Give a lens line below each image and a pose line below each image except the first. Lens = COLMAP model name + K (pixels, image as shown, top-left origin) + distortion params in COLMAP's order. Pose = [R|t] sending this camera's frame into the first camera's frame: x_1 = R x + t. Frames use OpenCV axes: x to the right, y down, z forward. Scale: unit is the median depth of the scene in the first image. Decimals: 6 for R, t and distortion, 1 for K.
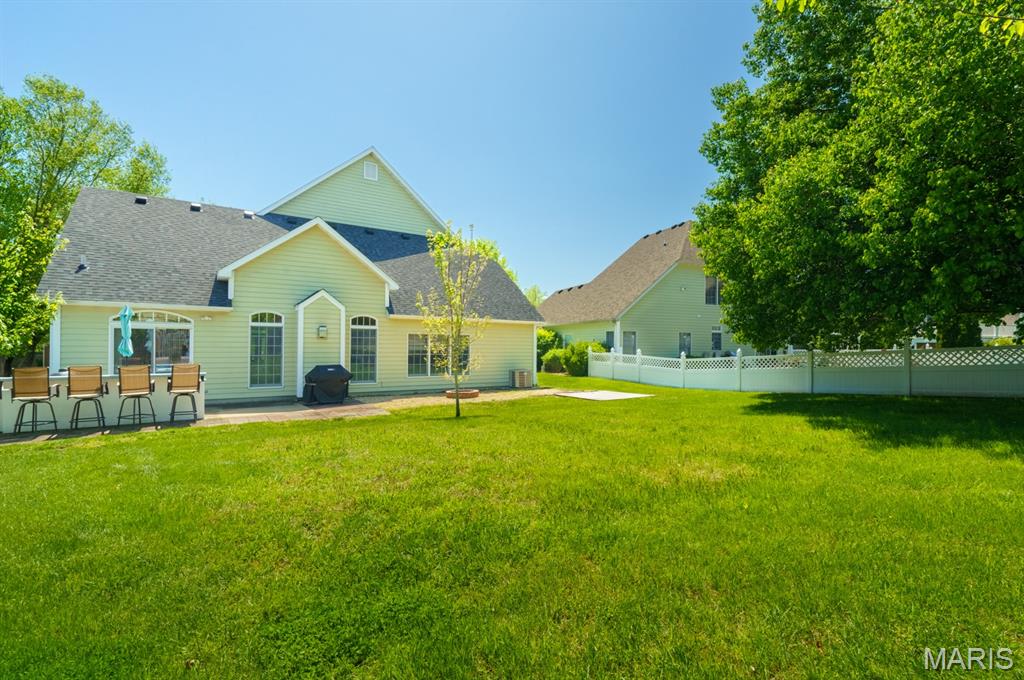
lens RADIAL K [[484.5, 0, 512.0], [0, 484.5, 340.0], [0, 0, 1]] dist [-0.000074, 0.000022]
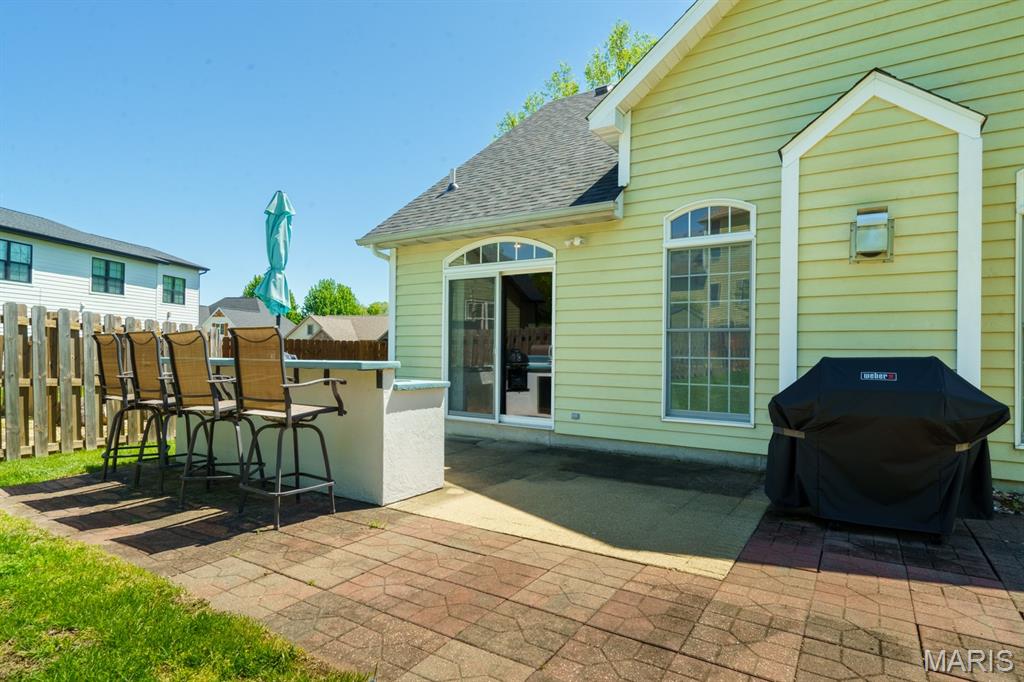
lens RADIAL K [[550.4, 0, 492.7], [0, 550.4, 350.5], [0, 0, 1]] dist [-0.039435, -0.000086]
pose [[0.351883, -0.001115, -0.936043, -0.181008], [0.000476, 0.999999, -0.001012, 0.043013], [0.936044, -0.000089, 0.351884, 0.661413]]
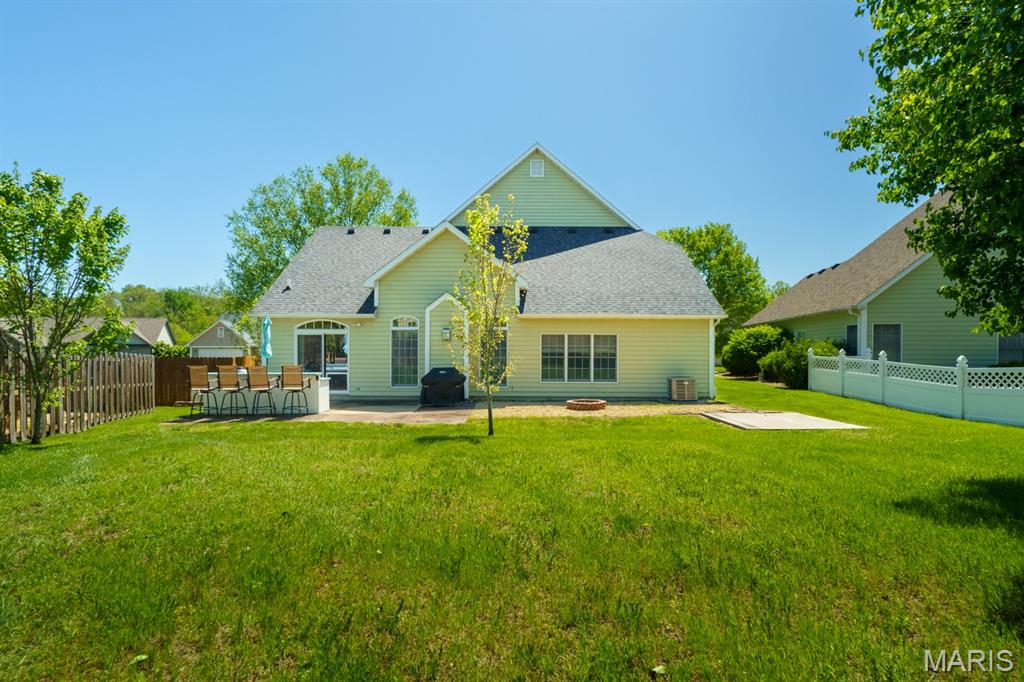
lens RADIAL K [[463.8, 0, 512.0], [0, 463.8, 341.0], [0, 0, 1]] dist [0.001606, 0.000276]
pose [[0.827014, -0.014578, -0.561993, 0.240825], [0.011768, 0.999894, -0.008620, 0.006612], [0.562059, 0.000515, 0.827097, 0.264036]]
